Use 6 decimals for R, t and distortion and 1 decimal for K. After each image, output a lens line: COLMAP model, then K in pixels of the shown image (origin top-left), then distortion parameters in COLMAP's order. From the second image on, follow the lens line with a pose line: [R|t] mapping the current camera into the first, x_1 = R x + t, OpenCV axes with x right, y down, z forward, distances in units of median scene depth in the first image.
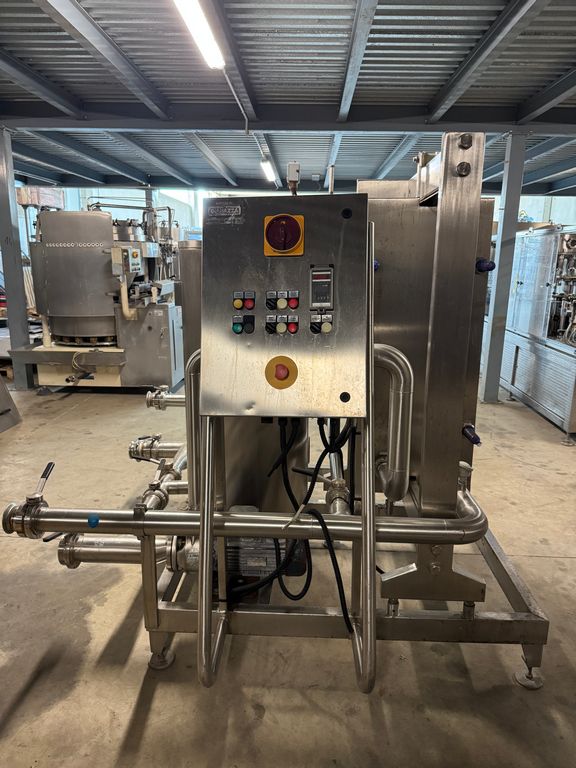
lens RADIAL K [[549.6, 0, 294.5], [0, 549.6, 386.1], [0, 0, 1]] dist [-0.000796, -0.020834]
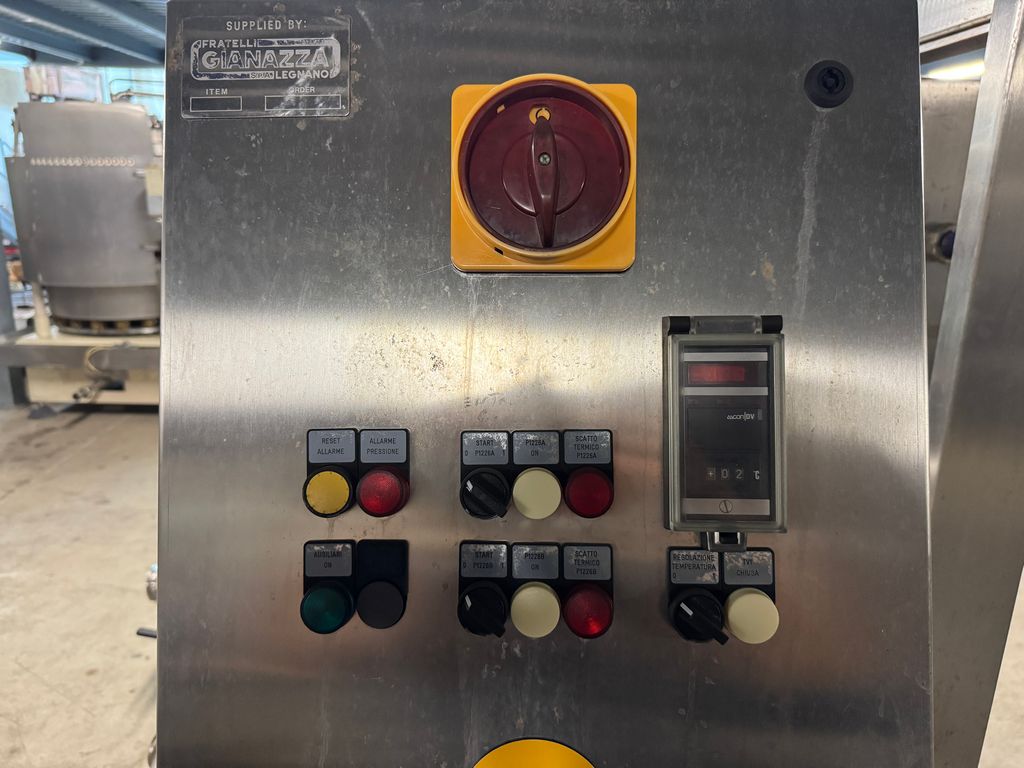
lens RADIAL K [[732.8, 0, 504.9], [0, 732.8, 378.4], [0, 0, 1]] dist [-0.000796, -0.020834]
pose [[0.997455, -0.005327, 0.071106, -0.014864], [0.002713, 0.999319, 0.036809, -0.055294], [-0.071254, -0.036522, 0.996789, 0.191102]]
